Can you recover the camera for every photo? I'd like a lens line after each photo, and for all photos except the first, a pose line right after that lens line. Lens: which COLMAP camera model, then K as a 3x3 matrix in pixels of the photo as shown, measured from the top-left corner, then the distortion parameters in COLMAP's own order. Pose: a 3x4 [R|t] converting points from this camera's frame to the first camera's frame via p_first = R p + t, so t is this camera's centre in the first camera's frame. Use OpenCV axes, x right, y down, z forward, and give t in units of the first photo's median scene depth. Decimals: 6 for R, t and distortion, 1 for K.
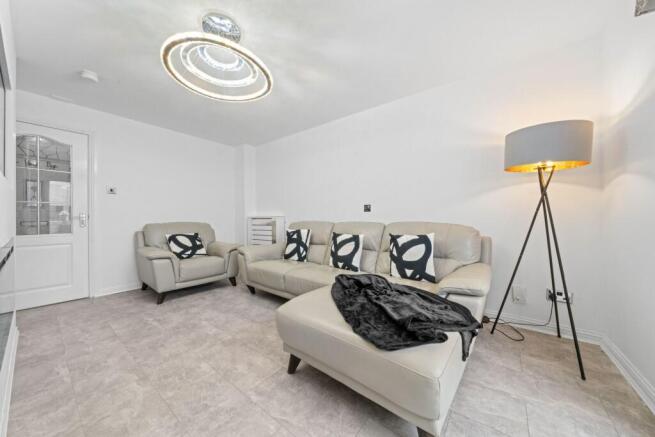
lens RADIAL K [[227.7, 0, 329.8], [0, 227.7, 218.3], [0, 0, 1]] dist [-0.001362, -0.000132]
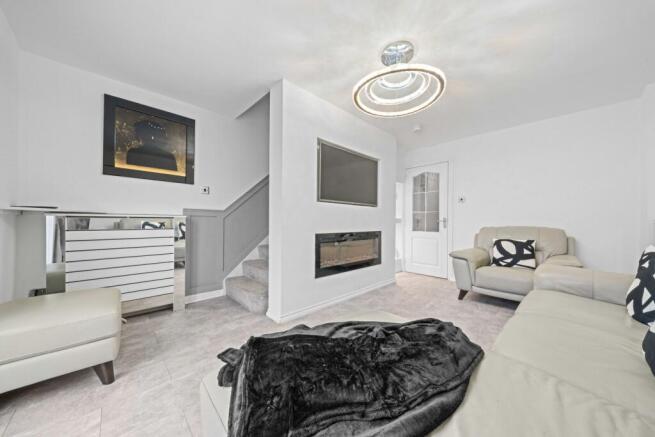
lens RADIAL K [[227.7, 0, 329.8], [0, 227.7, 218.3], [0, 0, 1]] dist [-0.001362, -0.000132]
pose [[-0.141541, -0.012186, -0.989857, 0.468356], [-0.007443, 0.999909, -0.011246, 0.000517], [0.989904, 0.005776, -0.141618, 0.567479]]
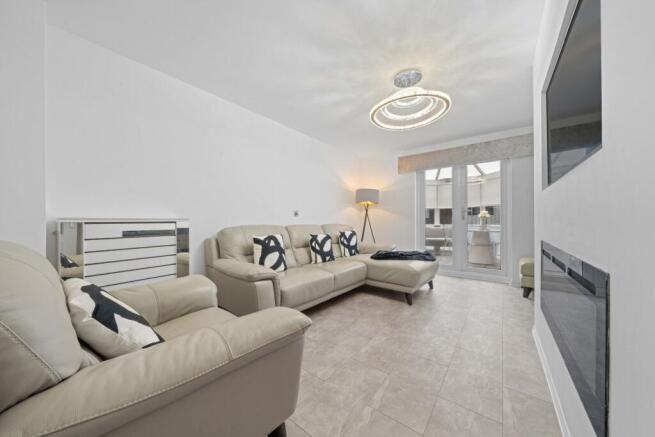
lens RADIAL K [[222.4, 0, 324.9], [0, 222.4, 220.3], [0, 0, 1]] dist [-0.000546, -0.000056]
pose [[0.021129, 0.004434, 0.999767, -1.198844], [-0.001328, 0.999989, -0.004407, -0.004865], [-0.999776, -0.001235, 0.021135, 0.989004]]
